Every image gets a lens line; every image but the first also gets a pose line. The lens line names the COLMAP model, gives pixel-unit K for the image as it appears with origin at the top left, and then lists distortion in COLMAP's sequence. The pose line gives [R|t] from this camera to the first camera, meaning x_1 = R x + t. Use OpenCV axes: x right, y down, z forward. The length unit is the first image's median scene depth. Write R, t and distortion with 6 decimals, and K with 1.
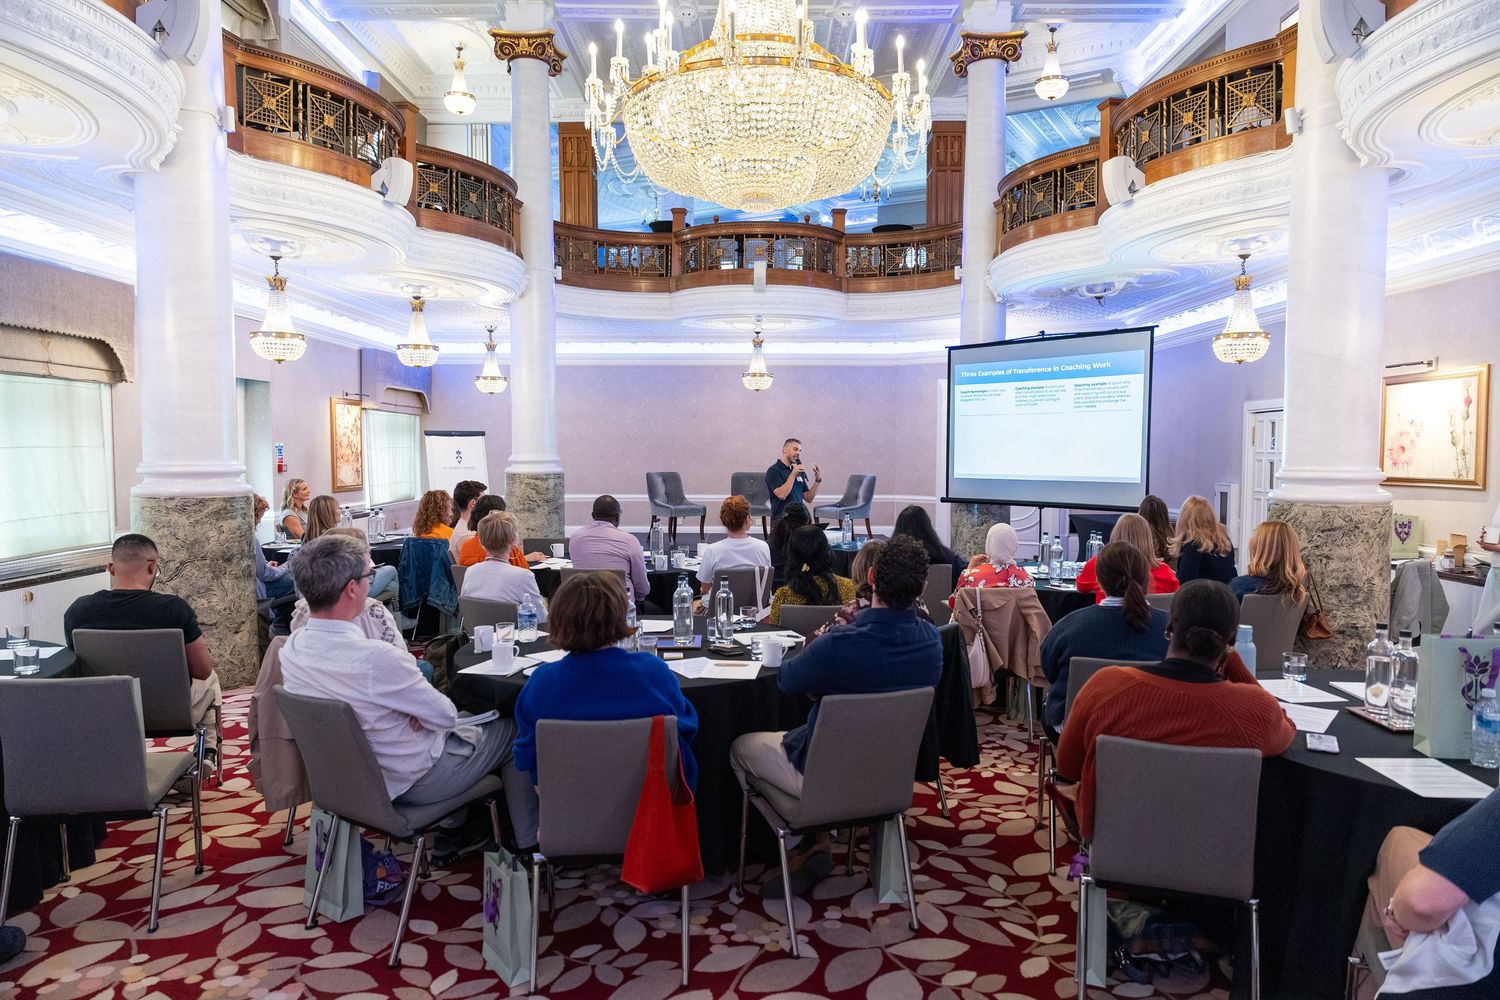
lens RADIAL K [[1008.5, 0, 750.0], [0, 1008.5, 500.0], [0, 0, 1]] dist [0.024354, -0.000090]
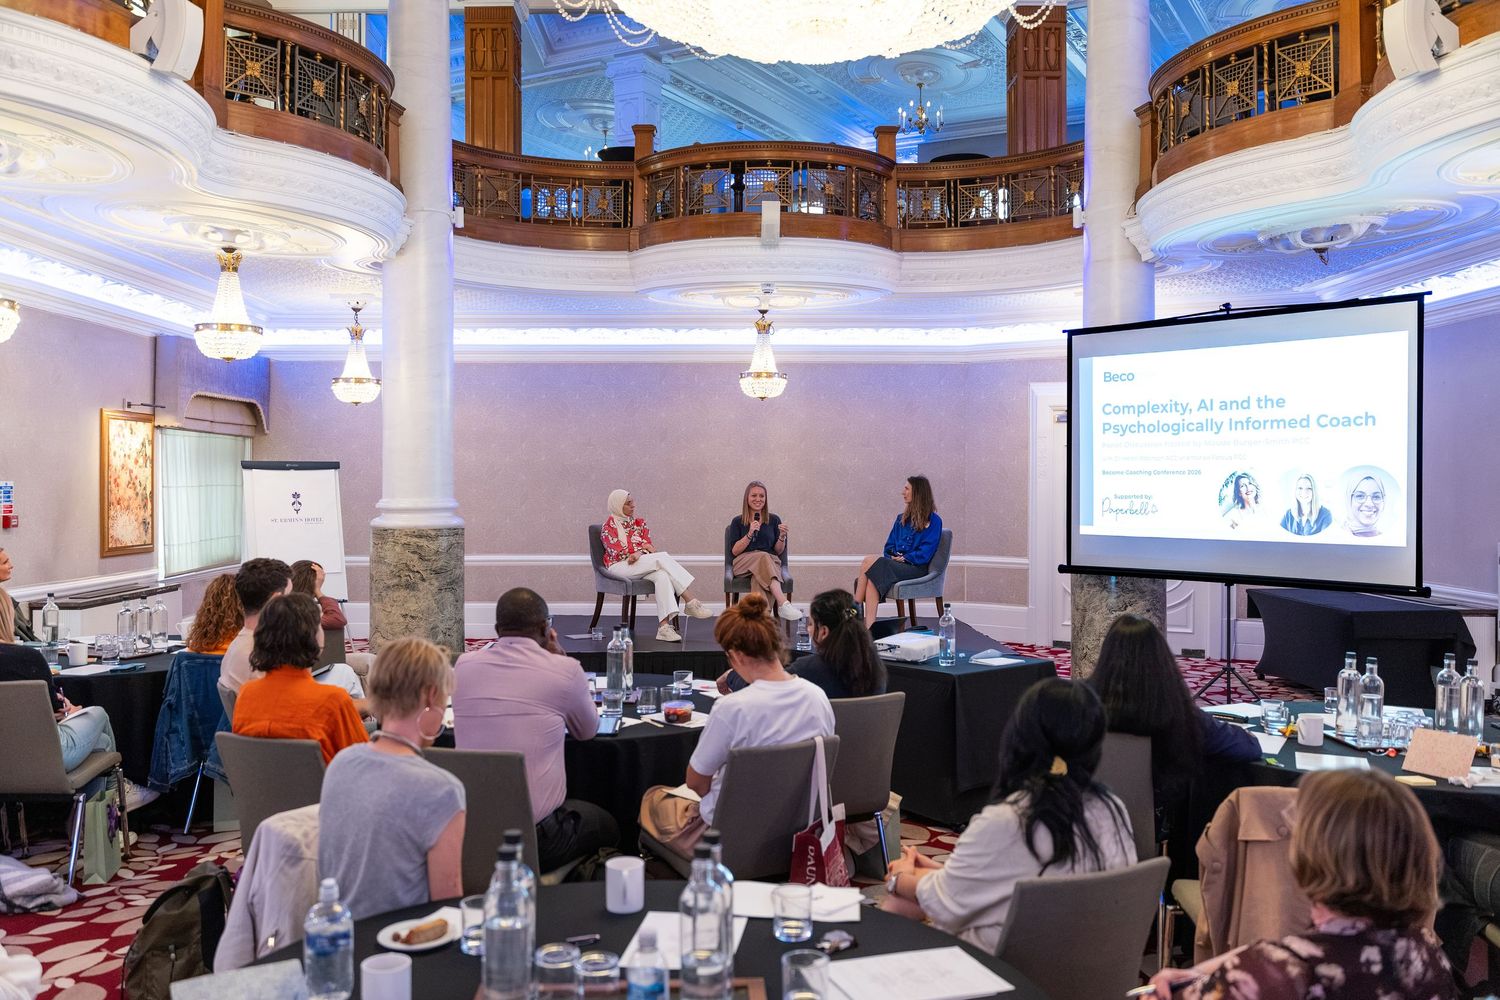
lens RADIAL K [[1289.5, 0, 752.1], [0, 1289.5, 465.9], [0, 0, 1]] dist [-0.001169, -0.005598]
pose [[0.999614, -0.000913, 0.027767, -0.025219], [0.002609, 0.998129, -0.061088, -0.015168], [-0.027660, 0.061137, 0.997746, 0.182411]]
